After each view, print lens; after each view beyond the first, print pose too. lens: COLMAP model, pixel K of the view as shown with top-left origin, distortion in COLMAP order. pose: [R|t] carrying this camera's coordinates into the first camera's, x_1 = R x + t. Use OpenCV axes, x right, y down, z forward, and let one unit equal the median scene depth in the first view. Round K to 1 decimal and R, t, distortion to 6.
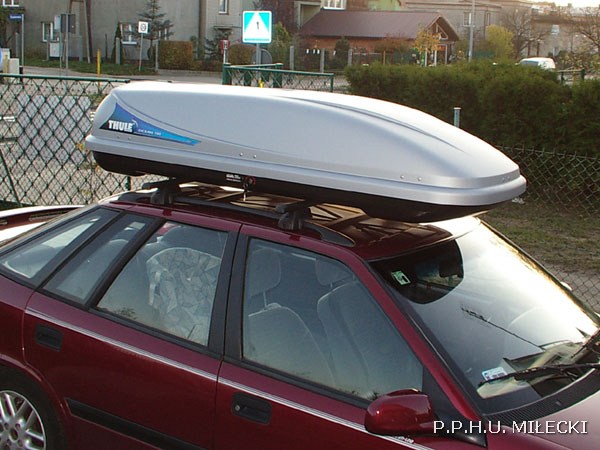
lens RADIAL K [[753.2, 0, 300.0], [0, 753.2, 225.0], [0, 0, 1]] dist [-0.105066, 0.005554]
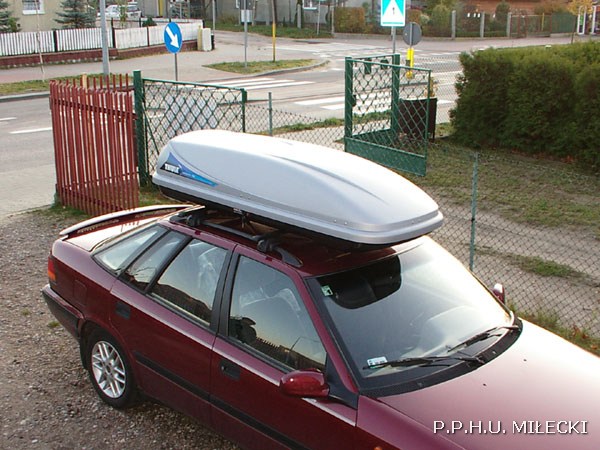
lens RADIAL K [[671.8, 0, 319.4], [0, 671.8, 226.3], [0, 0, 1]] dist [-0.125613, 0.047532]
pose [[0.978953, 0.033507, -0.201318, 0.297276], [-0.017451, 0.996561, 0.081007, -0.125704], [0.203340, -0.075789, 0.976171, -0.214720]]
